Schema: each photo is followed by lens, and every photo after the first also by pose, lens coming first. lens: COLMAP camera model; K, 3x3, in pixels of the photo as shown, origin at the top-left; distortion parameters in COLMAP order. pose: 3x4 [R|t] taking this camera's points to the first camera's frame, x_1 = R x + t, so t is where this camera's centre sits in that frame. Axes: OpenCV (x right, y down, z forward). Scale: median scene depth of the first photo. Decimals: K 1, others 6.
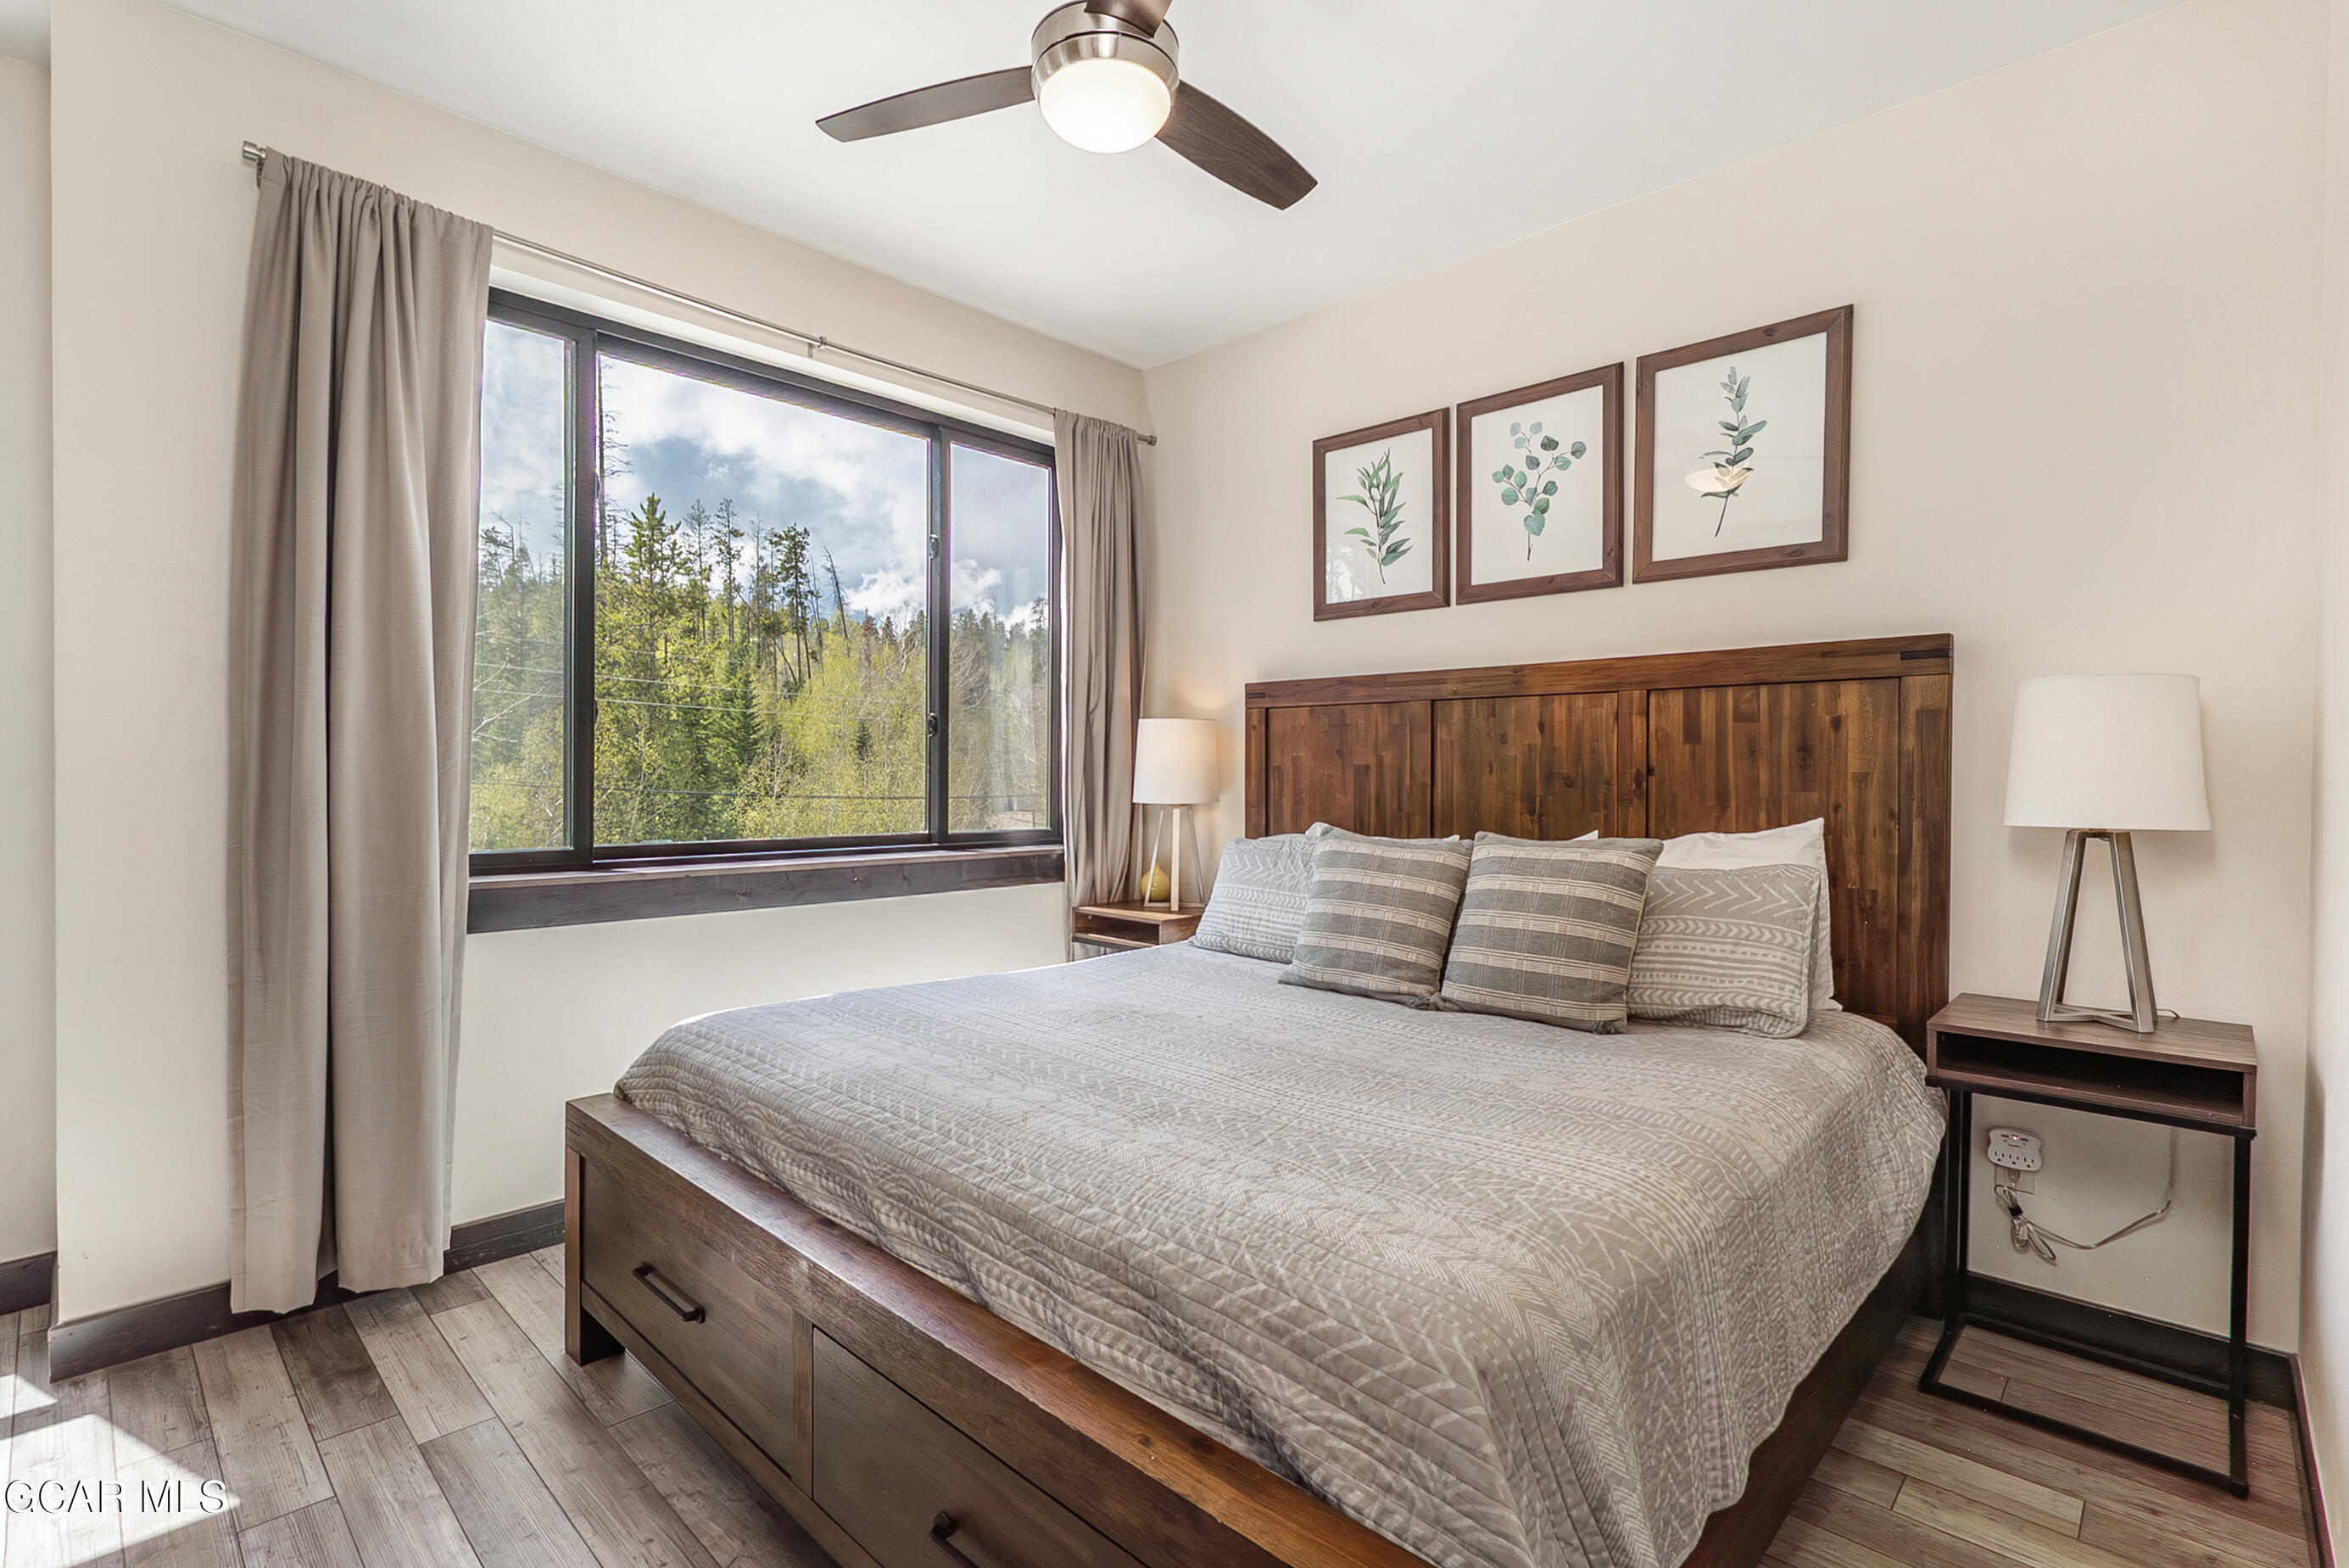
lens RADIAL K [[1120.0, 0, 1169.8], [0, 1120.0, 781.0], [0, 0, 1]] dist [-0.000611, -0.000259]
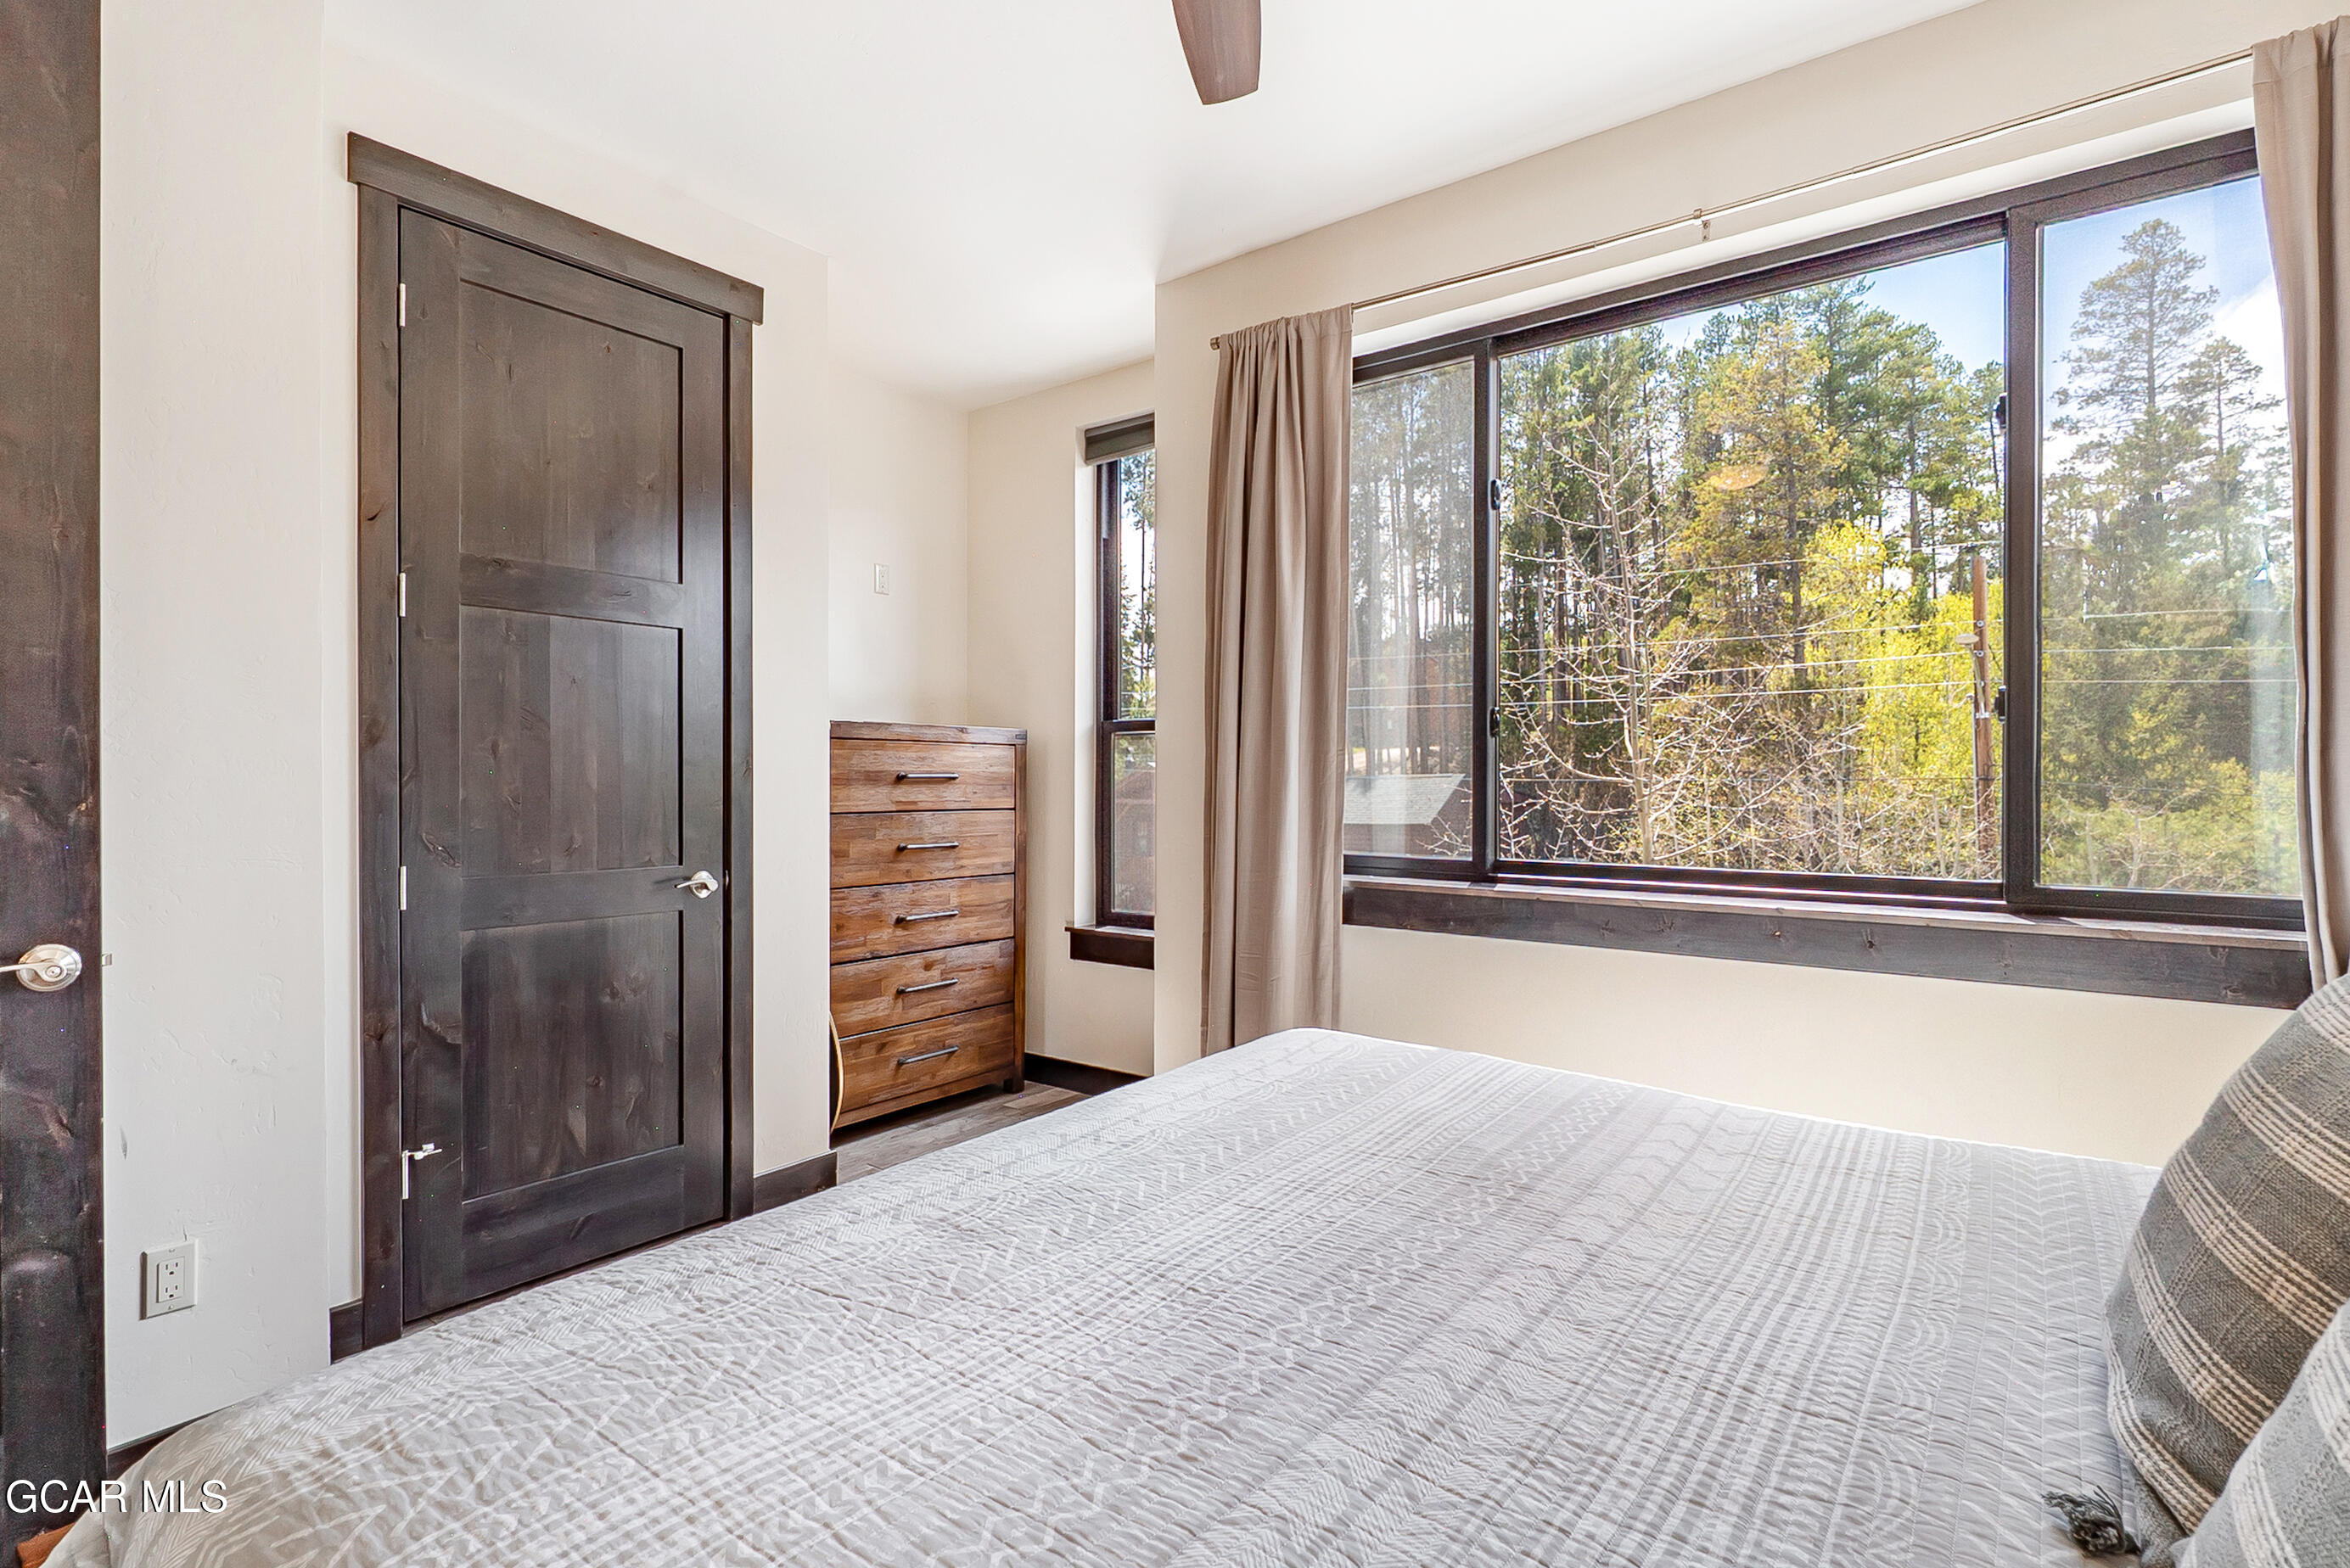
lens RADIAL K [[1120.3, 0, 1167.0], [0, 1120.3, 785.2], [0, 0, 1]] dist [-0.000611, -0.000259]
pose [[0.092324, 0.001846, -0.995727, 0.515657], [-0.005723, 0.999983, 0.001323, -0.007658], [0.995713, 0.005577, 0.092333, 0.714155]]
